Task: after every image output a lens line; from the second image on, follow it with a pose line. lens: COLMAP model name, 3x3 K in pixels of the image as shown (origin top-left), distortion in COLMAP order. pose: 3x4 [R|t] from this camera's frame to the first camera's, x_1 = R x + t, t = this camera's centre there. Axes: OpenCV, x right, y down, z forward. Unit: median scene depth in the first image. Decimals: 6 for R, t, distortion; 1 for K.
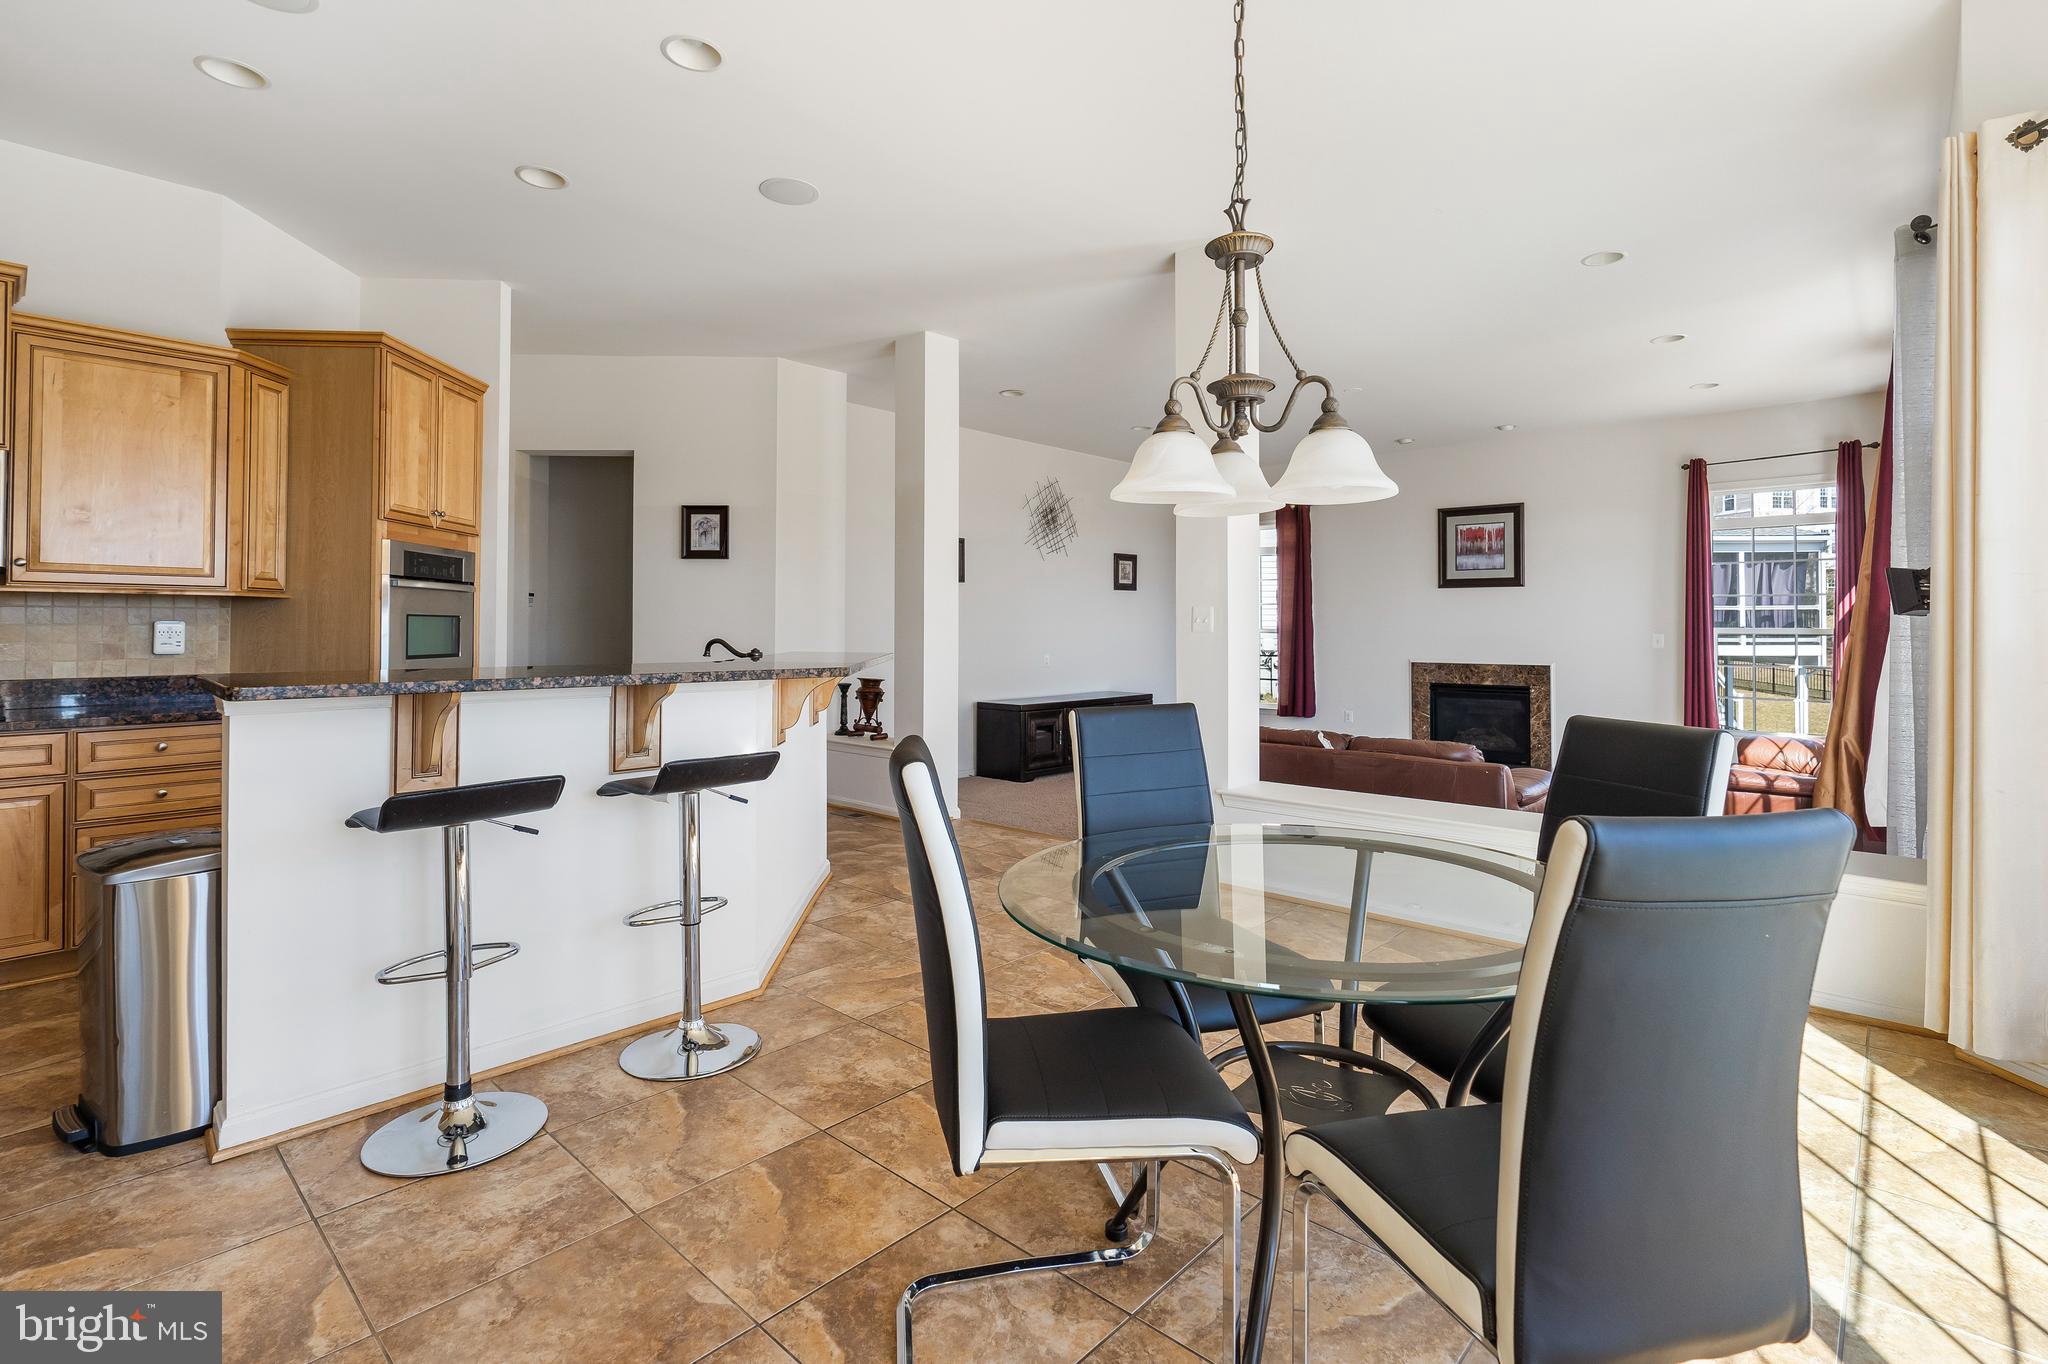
lens RADIAL K [[940.1, 0, 1022.3], [0, 940.1, 612.9], [0, 0, 1]] dist [-0.009991, 0.001764]
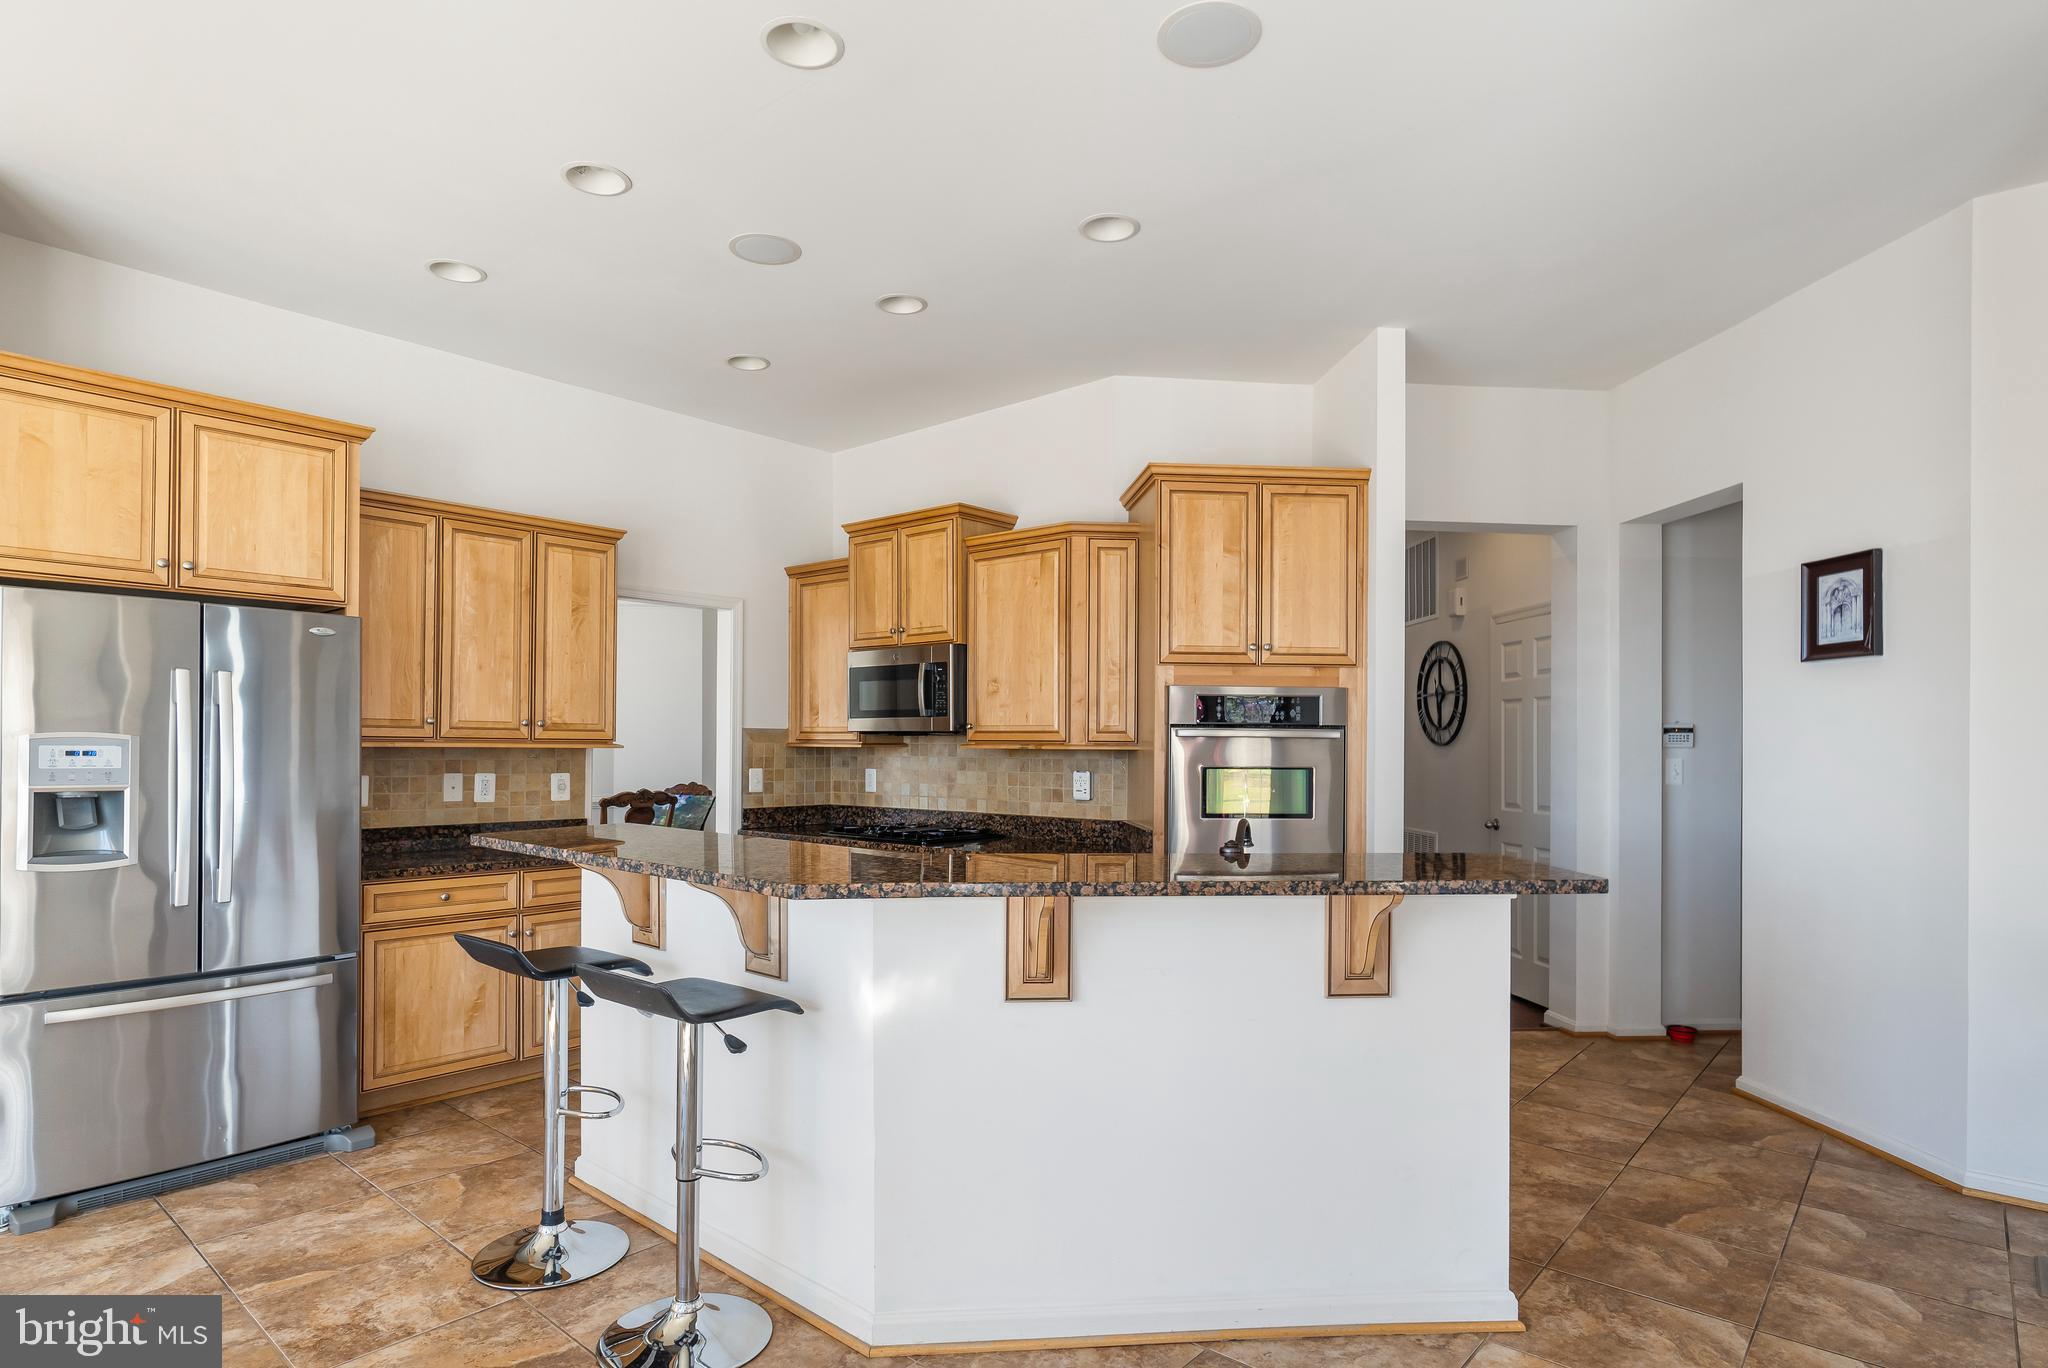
lens RADIAL K [[1095.5, 0, 1033.7], [0, 1095.5, 732.2], [0, 0, 1]] dist [-0.009540, 0.005330]
pose [[0.037004, -0.012814, -0.999233, 0.413332], [0.008783, 0.999883, -0.012497, -0.022146], [0.999277, -0.008314, 0.037112, 0.887303]]
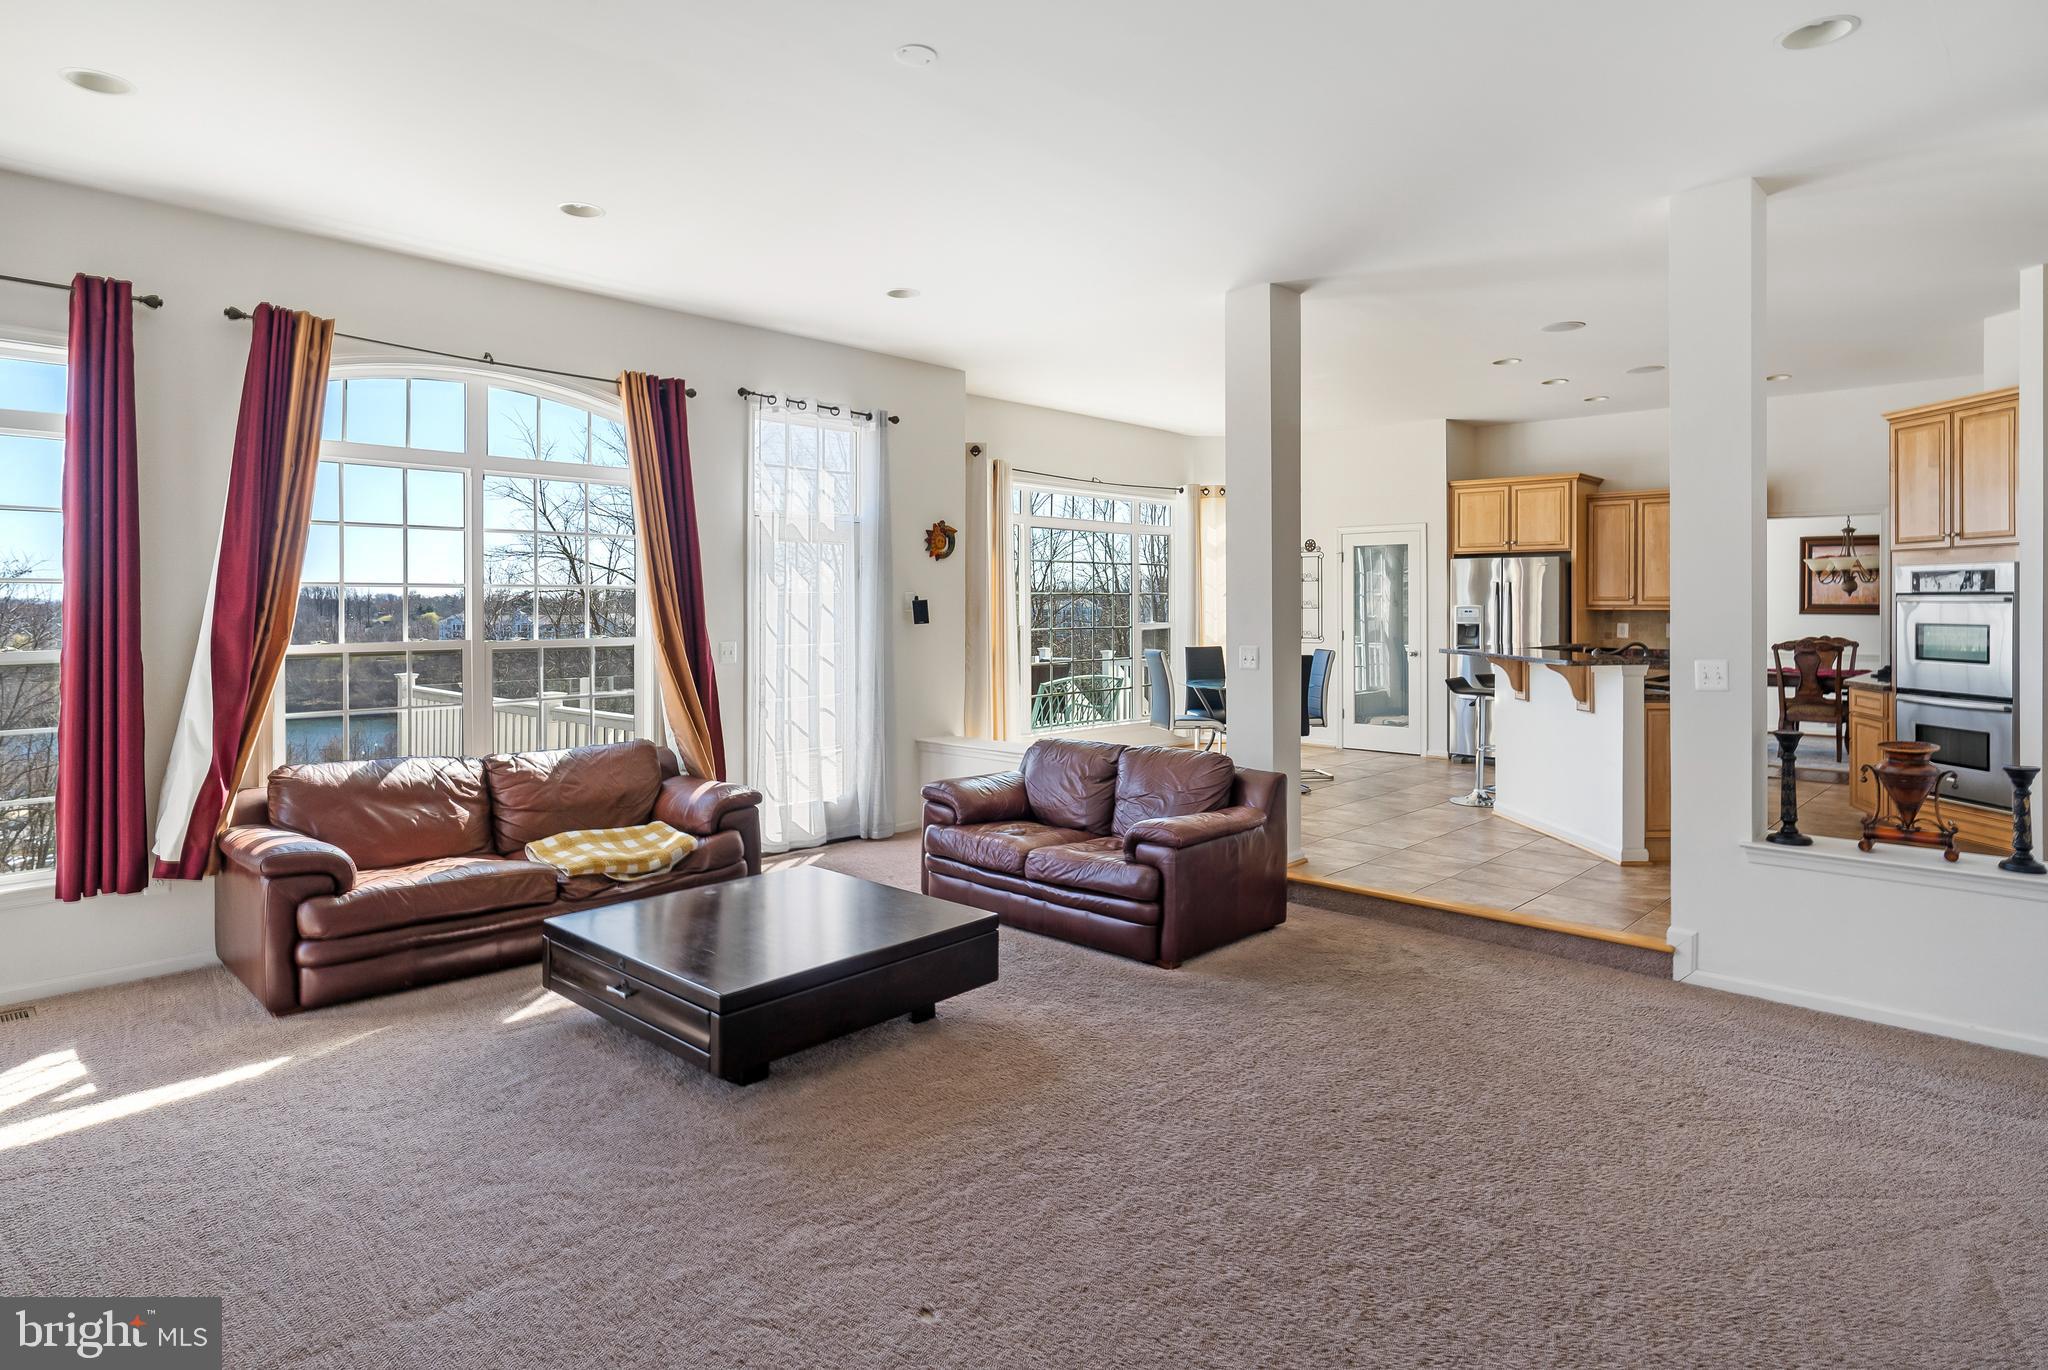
lens RADIAL K [[1135.8, 0, 1004.3], [0, 1135.8, 608.9], [0, 0, 1]] dist [-0.004797, -0.009535]
pose [[-0.999824, -0.001323, 0.018714, 0.580177], [-0.001523, 0.999942, -0.010660, -0.000505], [-0.018699, -0.010687, -0.999768, 2.787833]]
